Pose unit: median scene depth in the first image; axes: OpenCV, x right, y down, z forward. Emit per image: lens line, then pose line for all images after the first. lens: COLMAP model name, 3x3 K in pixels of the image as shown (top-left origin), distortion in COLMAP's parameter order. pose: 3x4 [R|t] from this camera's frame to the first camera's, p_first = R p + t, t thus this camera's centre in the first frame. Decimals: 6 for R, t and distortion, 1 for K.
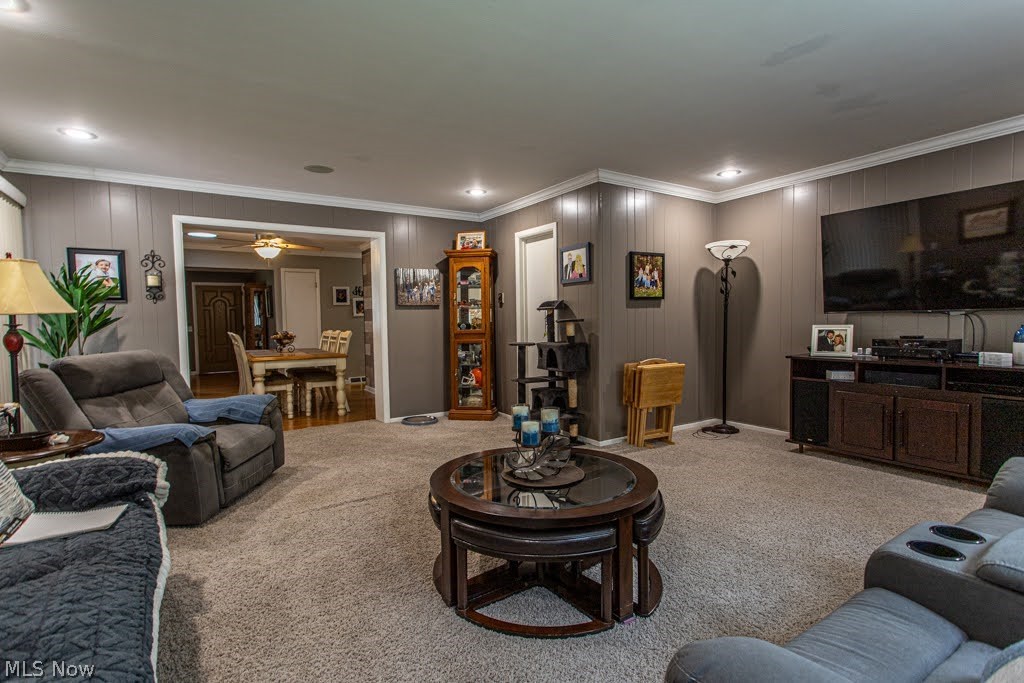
lens RADIAL K [[509.8, 0, 515.5], [0, 509.8, 338.5], [0, 0, 1]] dist [0.008847, -0.000813]
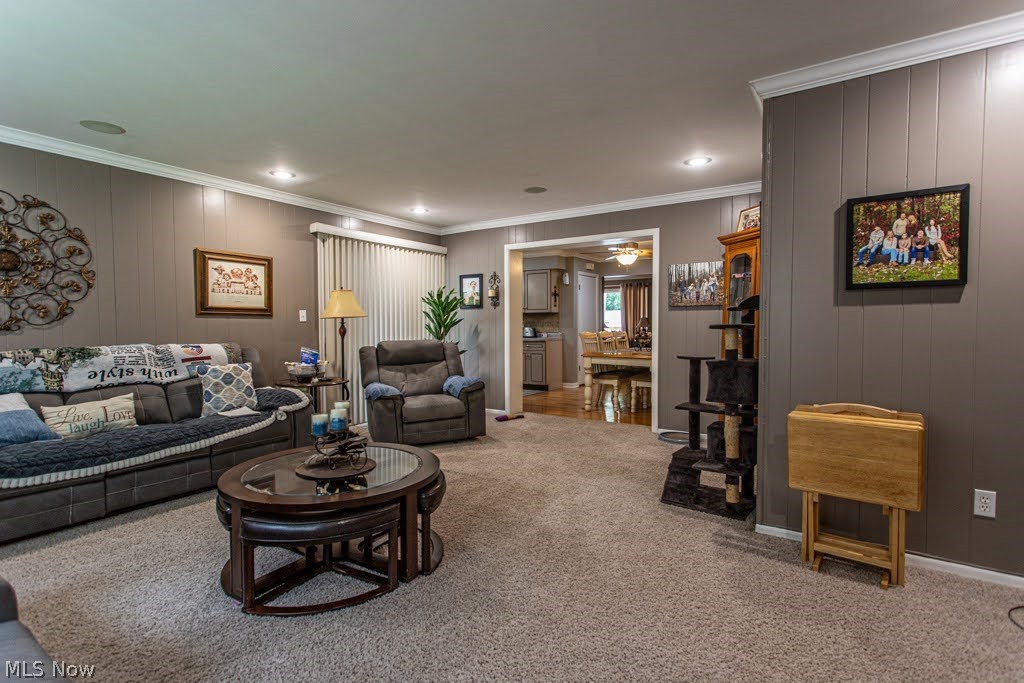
lens RADIAL K [[509.8, 0, 514.0], [0, 509.8, 342.7], [0, 0, 1]] dist [0.008847, -0.000813]
pose [[0.373554, 0.049700, -0.926276, 0.582739], [-0.040508, 0.998485, 0.037238, -0.026095], [0.926724, 0.023611, 0.375001, 0.464659]]
